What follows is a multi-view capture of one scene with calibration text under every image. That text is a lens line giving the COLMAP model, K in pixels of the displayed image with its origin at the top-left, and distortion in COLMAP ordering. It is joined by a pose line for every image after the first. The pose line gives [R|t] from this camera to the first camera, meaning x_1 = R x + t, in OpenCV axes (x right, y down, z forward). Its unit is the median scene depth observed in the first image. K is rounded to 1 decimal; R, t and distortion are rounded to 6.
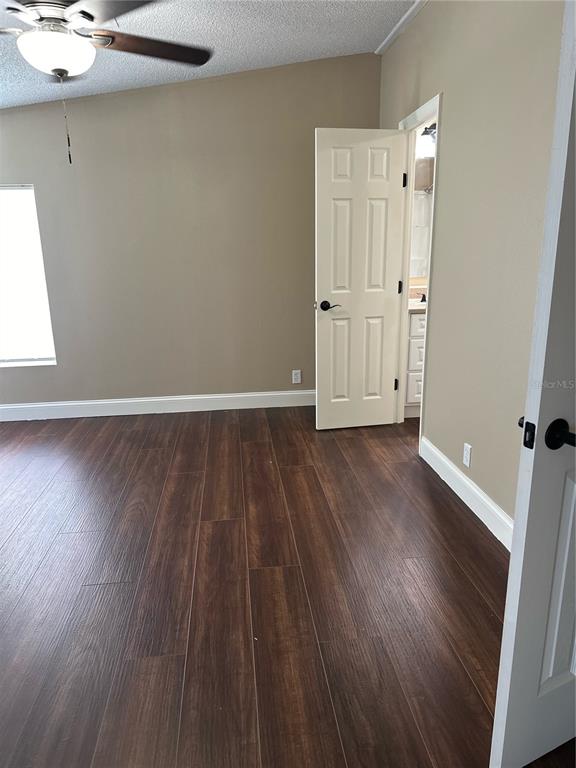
lens RADIAL K [[537.4, 0, 288.0], [0, 537.4, 384.0], [0, 0, 1]] dist [0.057123, -0.112877]
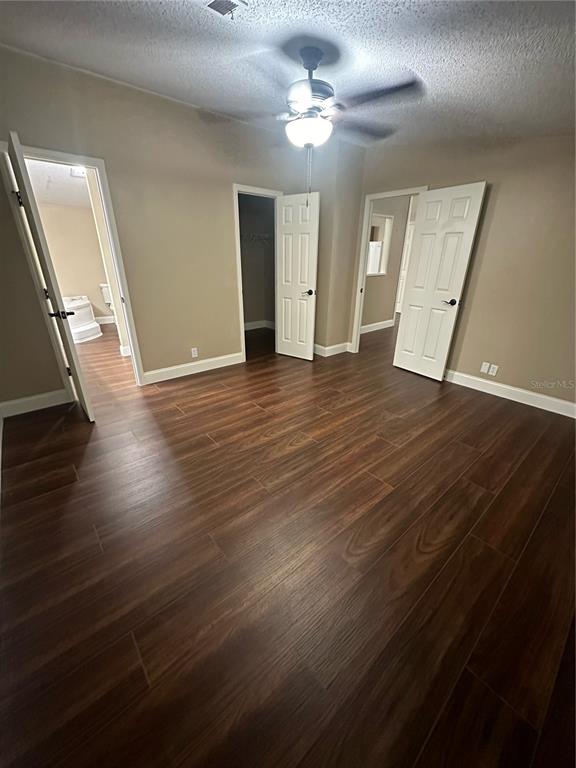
lens RADIAL K [[307.0, 0, 288.0], [0, 307.0, 384.0], [0, 0, 1]] dist [0.000123, 0.000159]
pose [[-0.560344, -0.319030, 0.764352, -0.891197], [0.203567, 0.841488, 0.500459, -0.315678], [-0.802854, 0.436026, -0.406579, 1.182176]]
